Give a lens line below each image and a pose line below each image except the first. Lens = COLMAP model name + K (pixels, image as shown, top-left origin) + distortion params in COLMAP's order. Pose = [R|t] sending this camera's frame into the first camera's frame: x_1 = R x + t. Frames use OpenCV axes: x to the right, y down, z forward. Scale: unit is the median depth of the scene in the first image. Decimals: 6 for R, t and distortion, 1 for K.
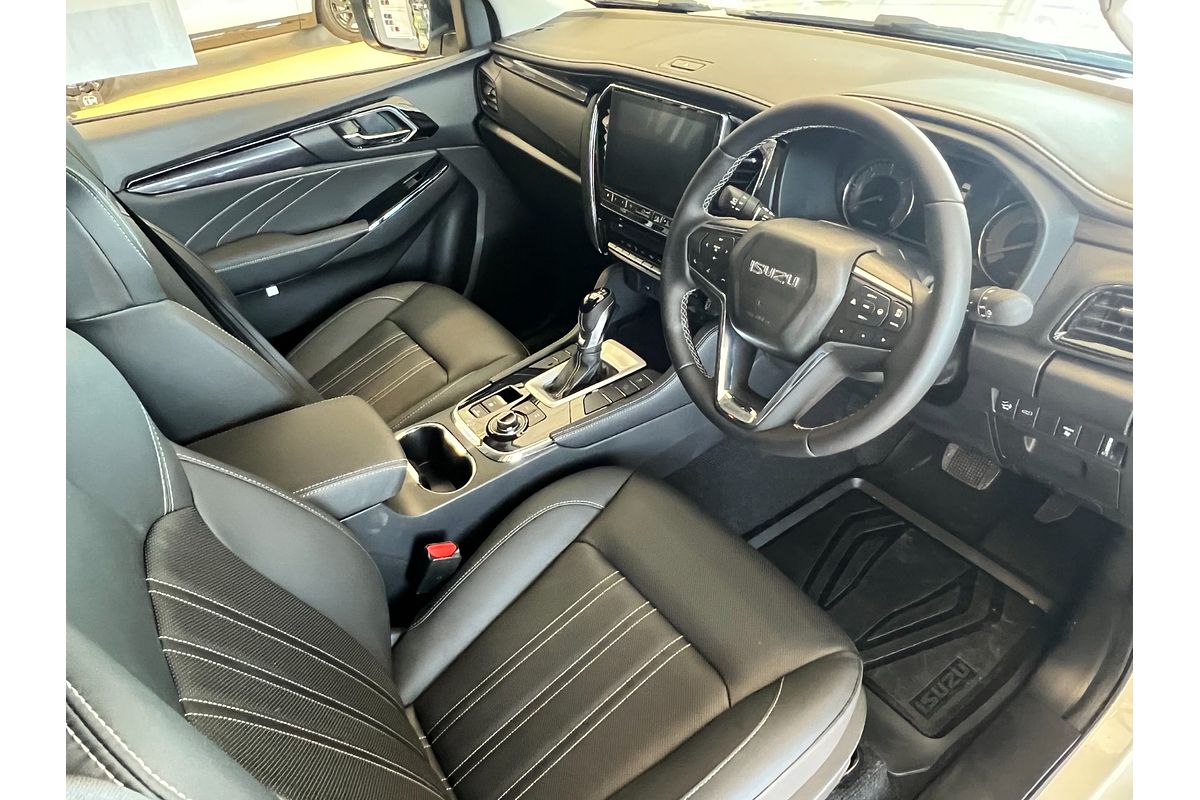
lens RADIAL K [[732.9, 0, 600.6], [0, 732.9, 393.1], [0, 0, 1]] dist [-0.000867, -0.000785]
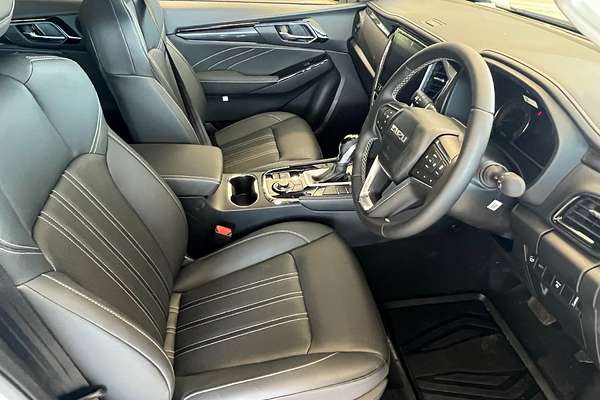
lens RADIAL K [[412.8, 0, 300.0], [0, 412.8, 200.0], [0, 0, 1]] dist [-0.005669, -0.003153]
pose [[0.893643, 0.324690, -0.309803, 0.242994], [-0.329670, 0.943342, 0.037722, 0.020424], [0.304498, 0.068423, 0.950052, -0.011625]]
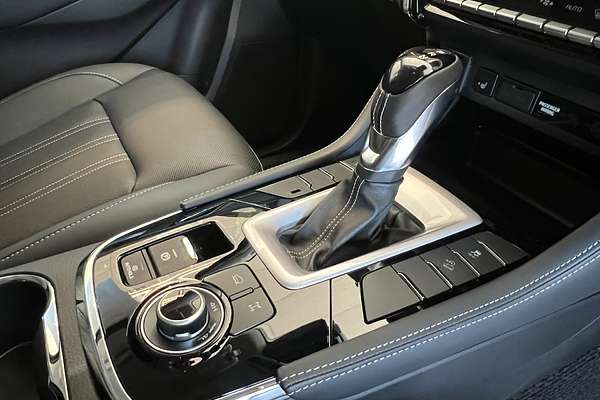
lens RADIAL K [[412.8, 0, 300.0], [0, 412.8, 200.0], [0, 0, 1]] dist [-0.005669, -0.003153]
pose [[0.988046, 0.154136, -0.002727, -0.065792], [-0.154142, 0.988047, -0.002016, -0.033564], [0.002384, 0.002413, 0.999994, 0.715765]]
